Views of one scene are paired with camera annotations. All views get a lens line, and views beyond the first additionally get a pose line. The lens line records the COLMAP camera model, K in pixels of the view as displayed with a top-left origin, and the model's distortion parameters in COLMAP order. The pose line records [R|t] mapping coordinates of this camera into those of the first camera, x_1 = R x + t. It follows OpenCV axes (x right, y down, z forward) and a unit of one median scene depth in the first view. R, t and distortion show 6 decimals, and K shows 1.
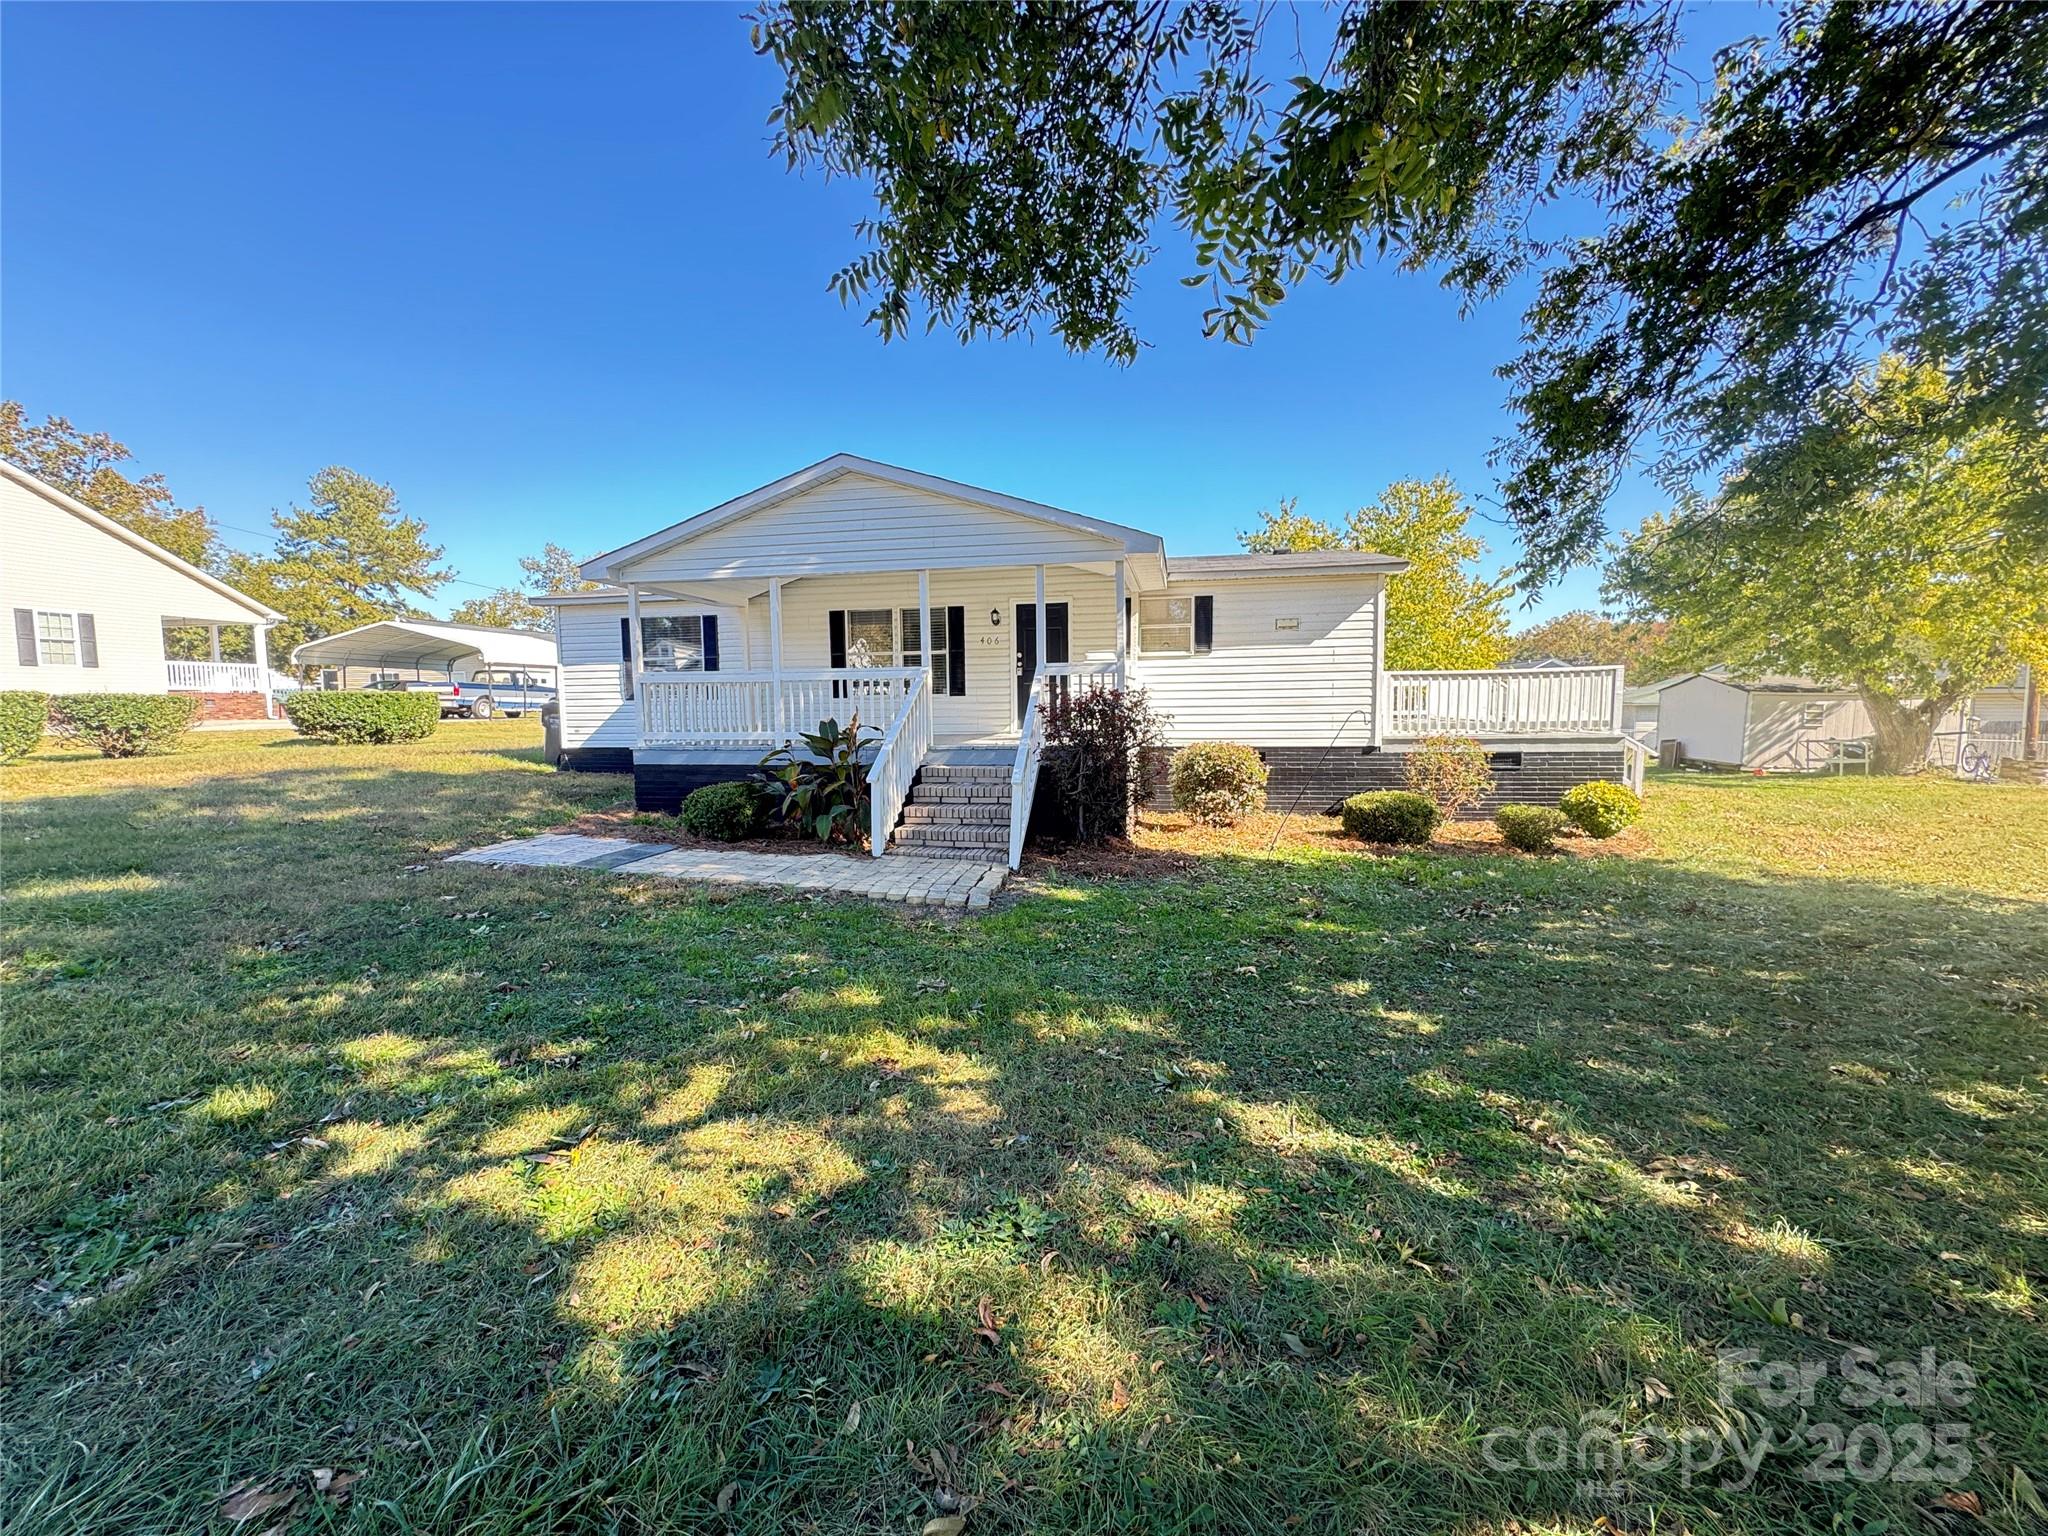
lens RADIAL K [[821.1, 0, 1021.6], [0, 821.1, 768.9], [0, 0, 1]] dist [-0.004502, 0.000390]
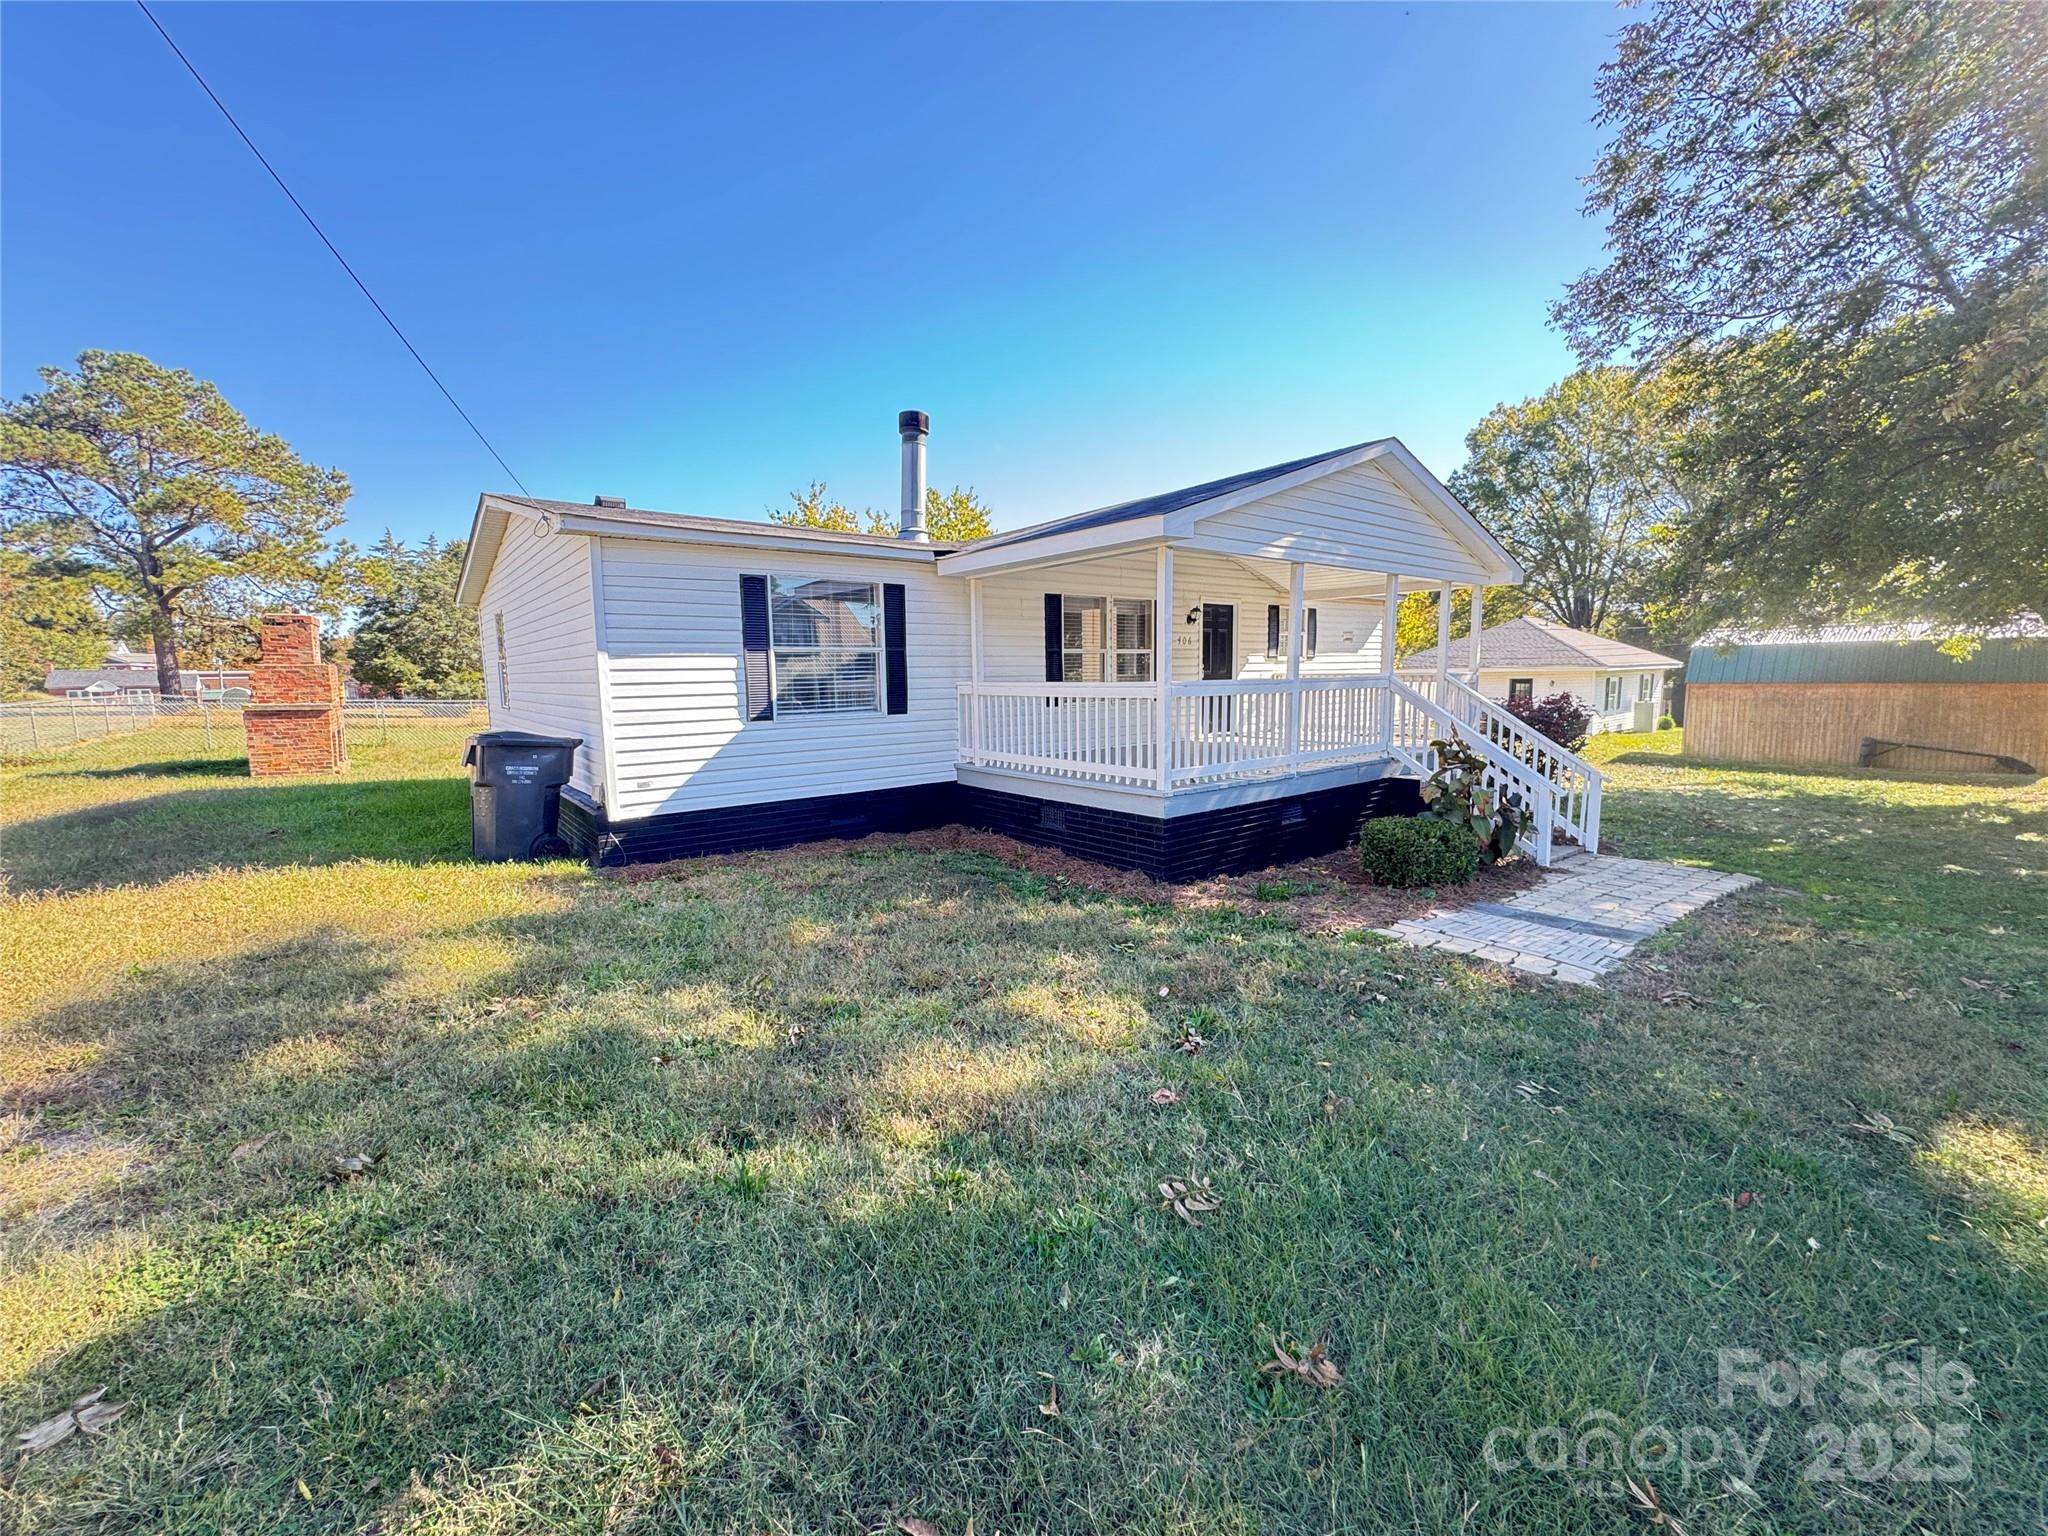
lens RADIAL K [[821.1, 0, 1034.8], [0, 821.1, 765.9], [0, 0, 1]] dist [-0.004502, 0.000390]
pose [[0.635198, -0.086328, 0.767510, -0.949168], [0.073759, 0.995972, 0.050981, -0.080441], [-0.768819, 0.024228, 0.639007, 0.585054]]
